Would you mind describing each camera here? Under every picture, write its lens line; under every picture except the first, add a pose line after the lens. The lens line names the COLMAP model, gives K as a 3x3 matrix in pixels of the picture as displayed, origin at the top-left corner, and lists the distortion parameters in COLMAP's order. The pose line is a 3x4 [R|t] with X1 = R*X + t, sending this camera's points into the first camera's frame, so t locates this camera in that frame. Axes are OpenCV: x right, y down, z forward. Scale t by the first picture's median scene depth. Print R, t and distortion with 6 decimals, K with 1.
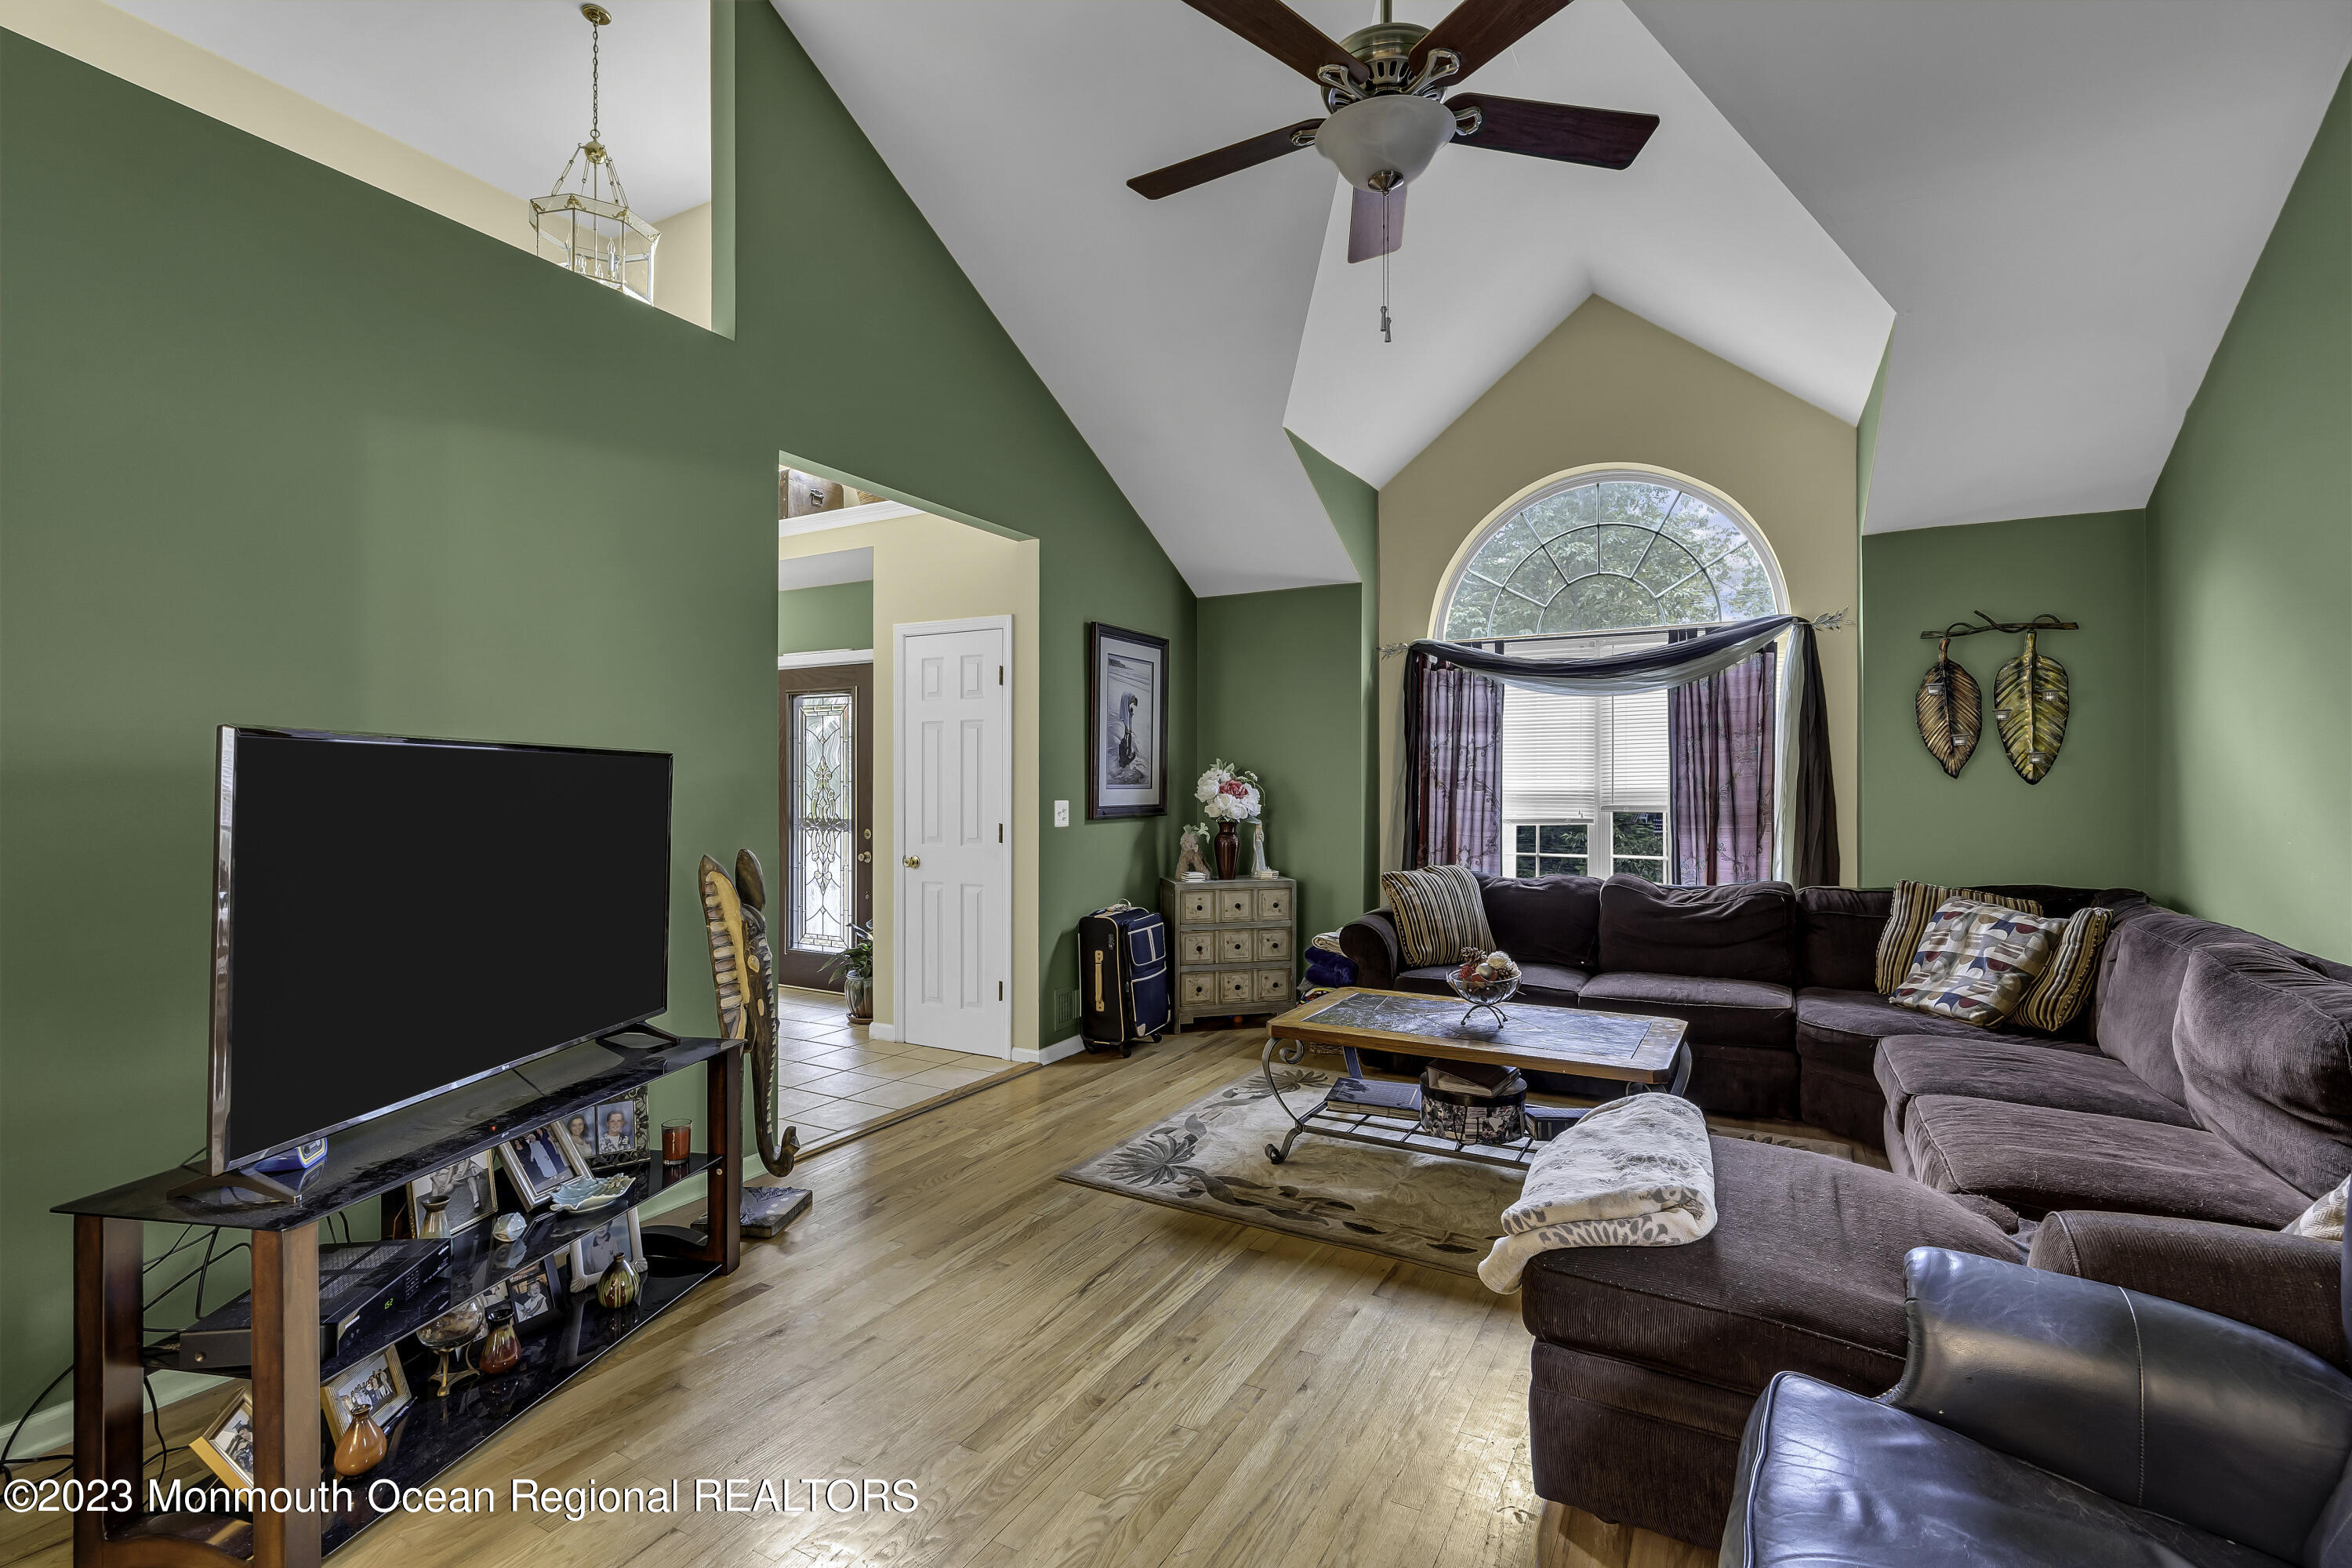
lens RADIAL K [[1064.8, 0, 1189.9], [0, 1064.8, 784.7], [0, 0, 1]] dist [-0.005464, 0.000371]
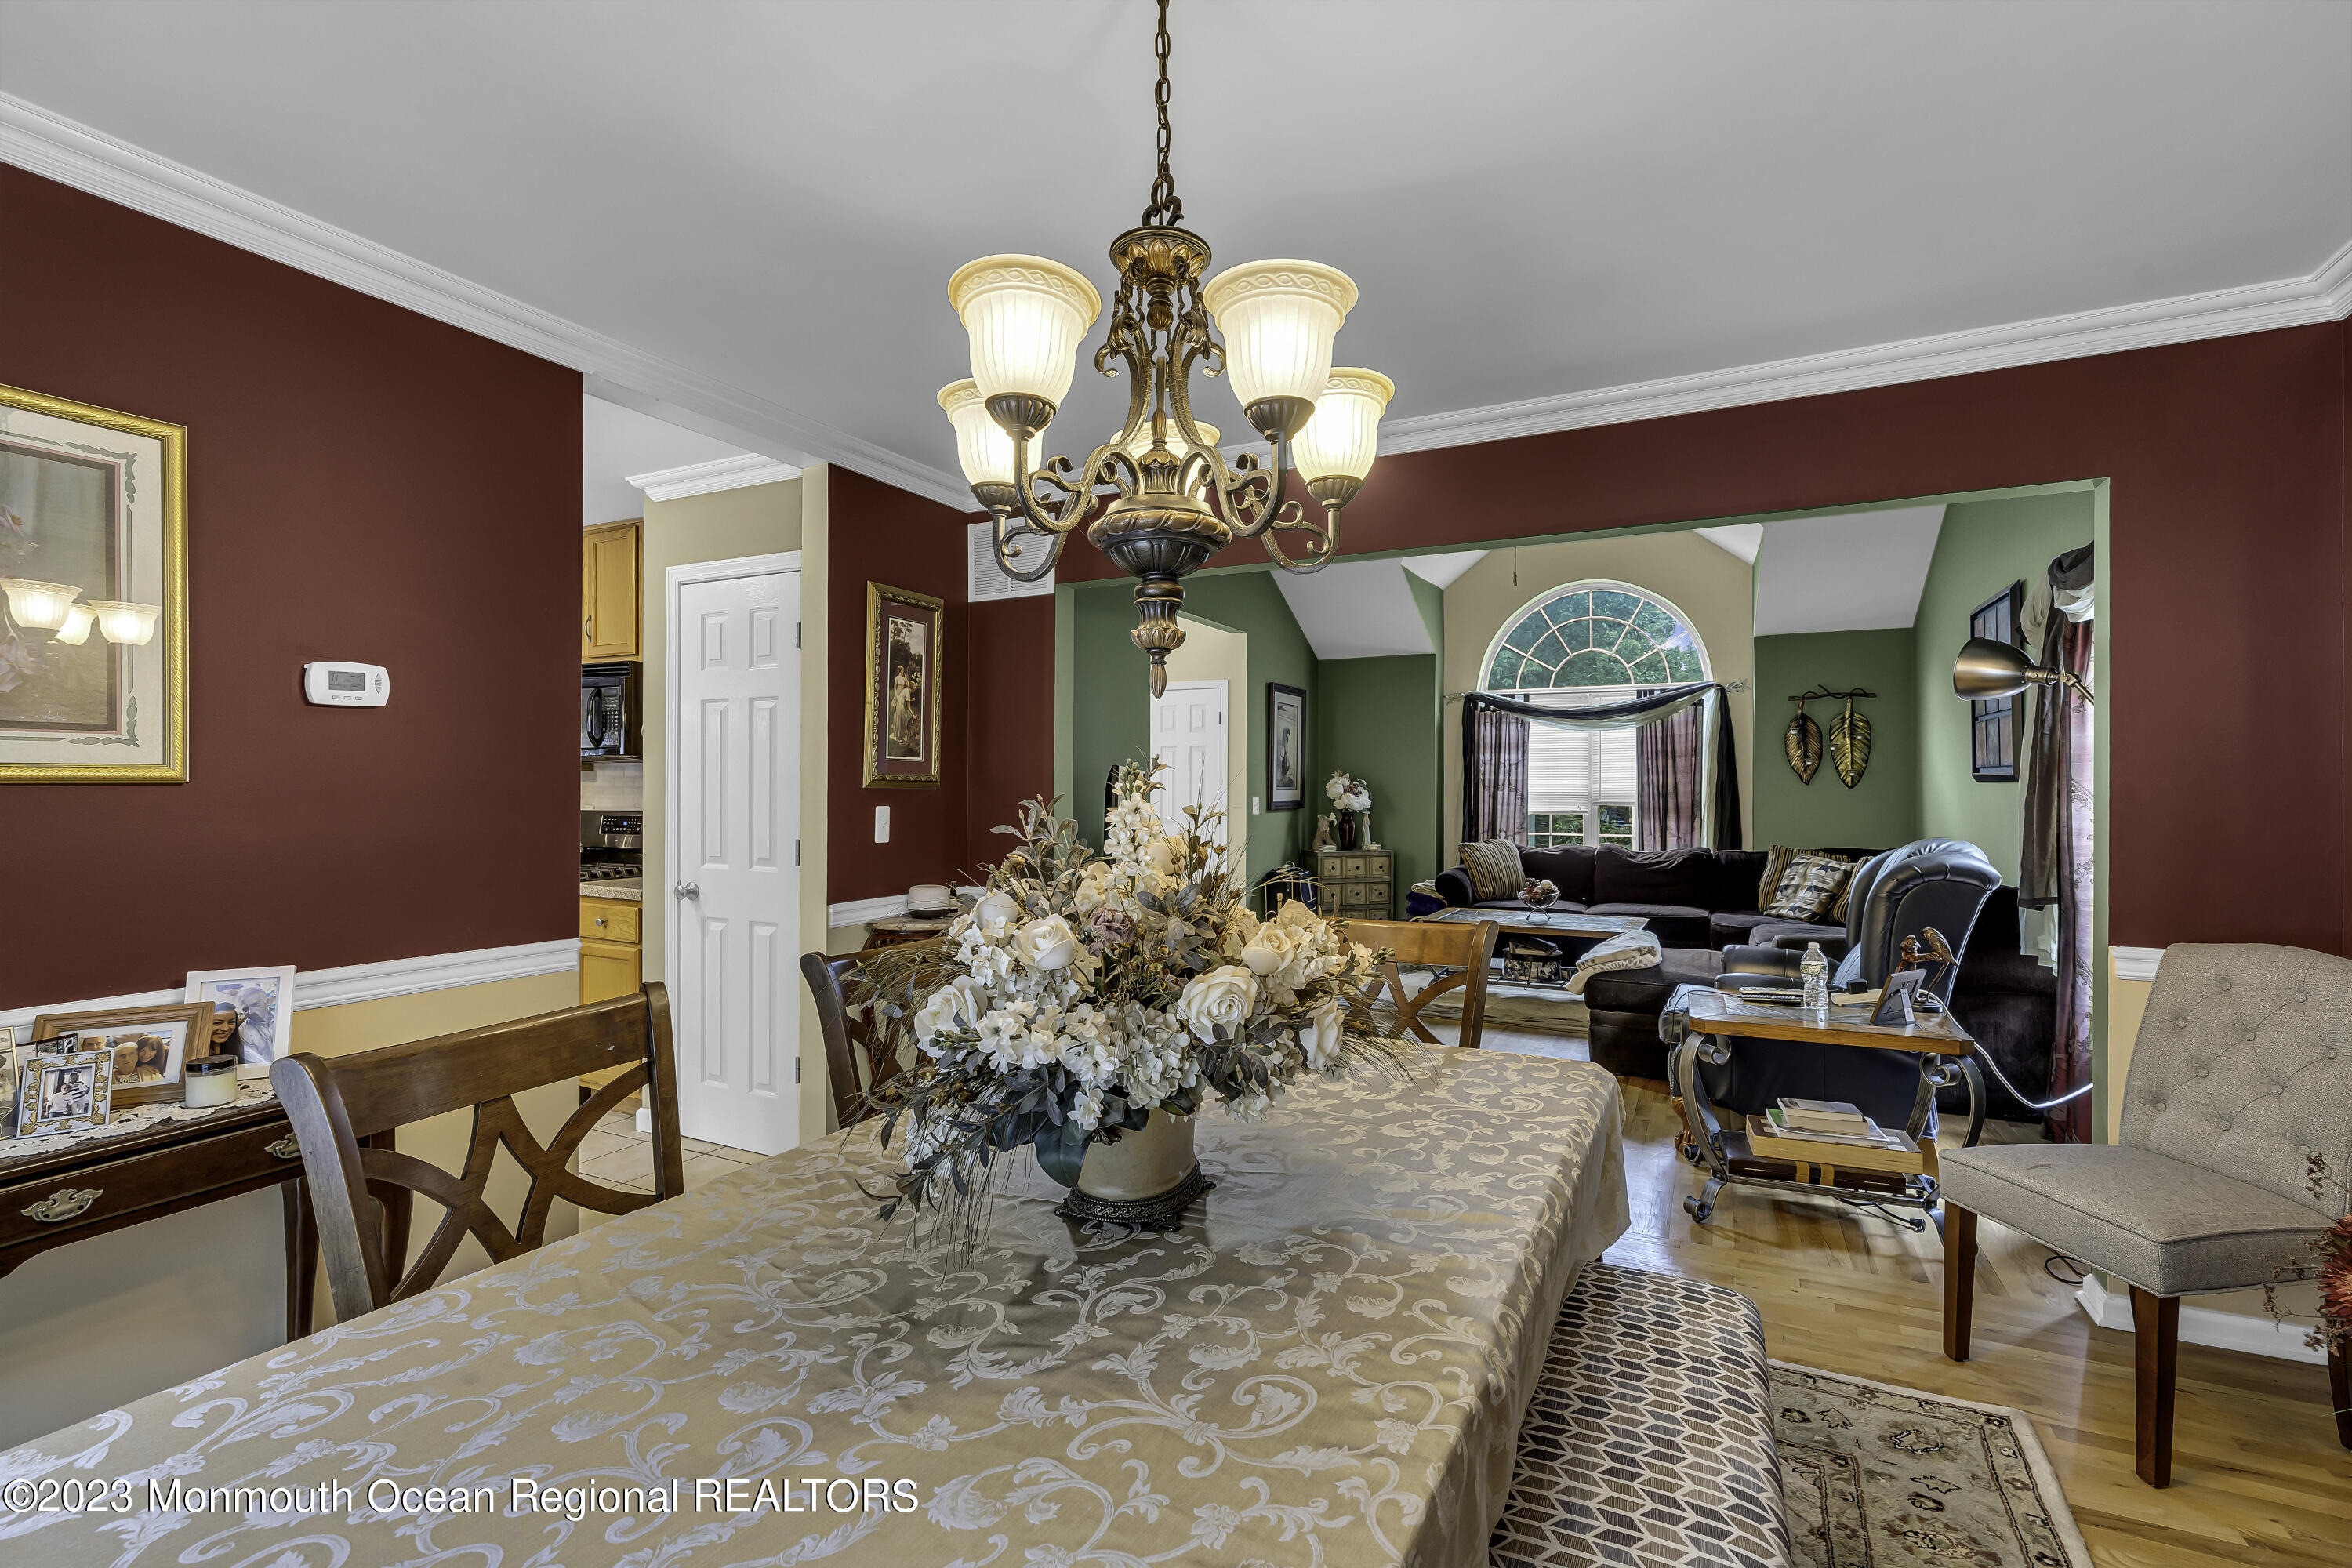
lens RADIAL K [[1064.8, 0, 1189.9], [0, 1064.8, 784.7], [0, 0, 1]] dist [-0.005464, 0.000371]
pose [[0.999446, 0.002351, 0.033196, -0.265494], [-0.002288, 0.999995, -0.001943, -0.000722], [-0.033201, 0.001866, 0.999447, -0.557193]]
